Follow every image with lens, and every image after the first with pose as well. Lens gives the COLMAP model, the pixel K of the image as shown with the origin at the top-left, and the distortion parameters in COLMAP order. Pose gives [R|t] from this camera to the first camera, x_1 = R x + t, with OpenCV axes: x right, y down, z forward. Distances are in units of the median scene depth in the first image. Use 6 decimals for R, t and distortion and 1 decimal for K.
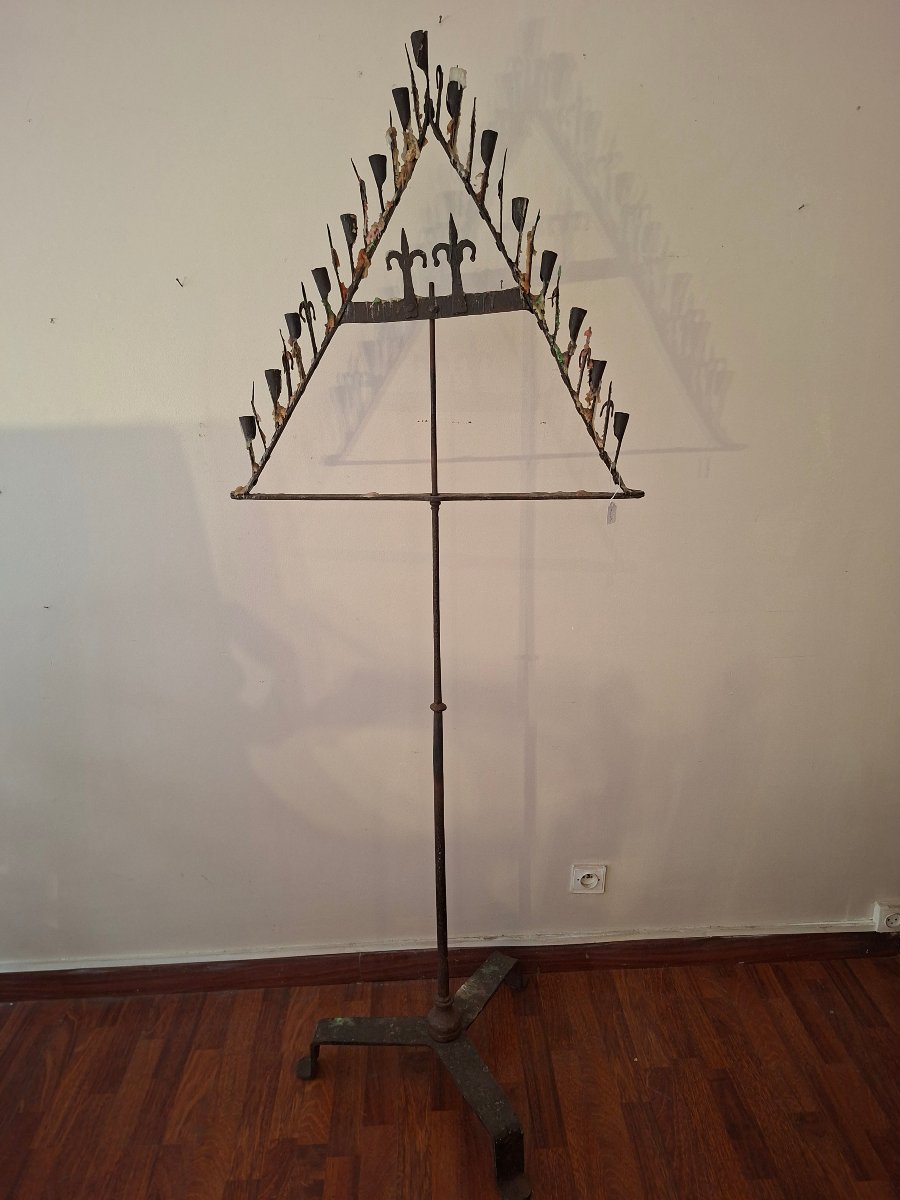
lens RADIAL K [[828.6, 0, 456.1], [0, 828.6, 609.2], [0, 0, 1]] dist [0.026306, -0.020996]
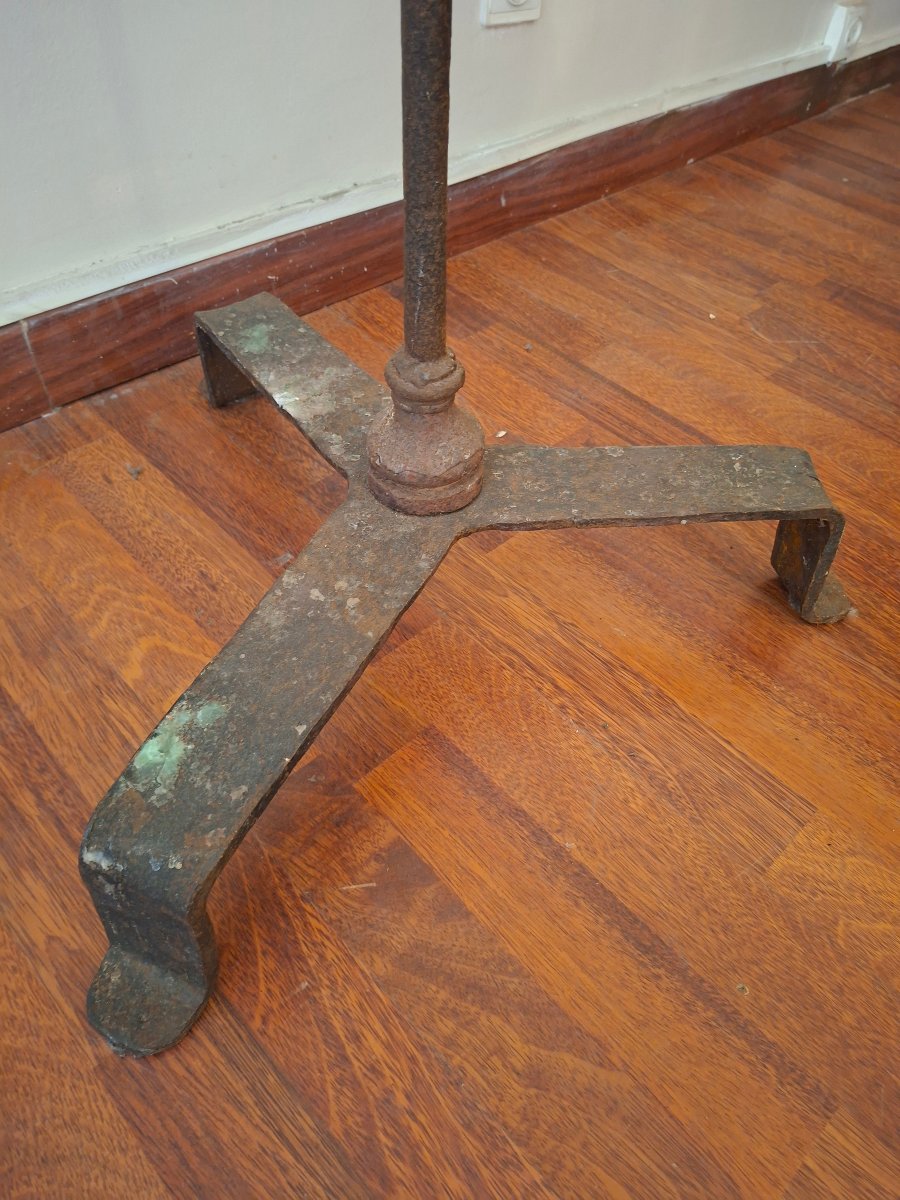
lens RADIAL K [[828.6, 0, 447.3], [0, 828.6, 602.0], [0, 0, 1]] dist [0.026306, -0.020996]
pose [[0.755423, -0.442234, 0.483492, -0.213701], [0.130746, 0.824785, 0.550123, 0.374361], [-0.642060, -0.352361, 0.680882, 0.680727]]
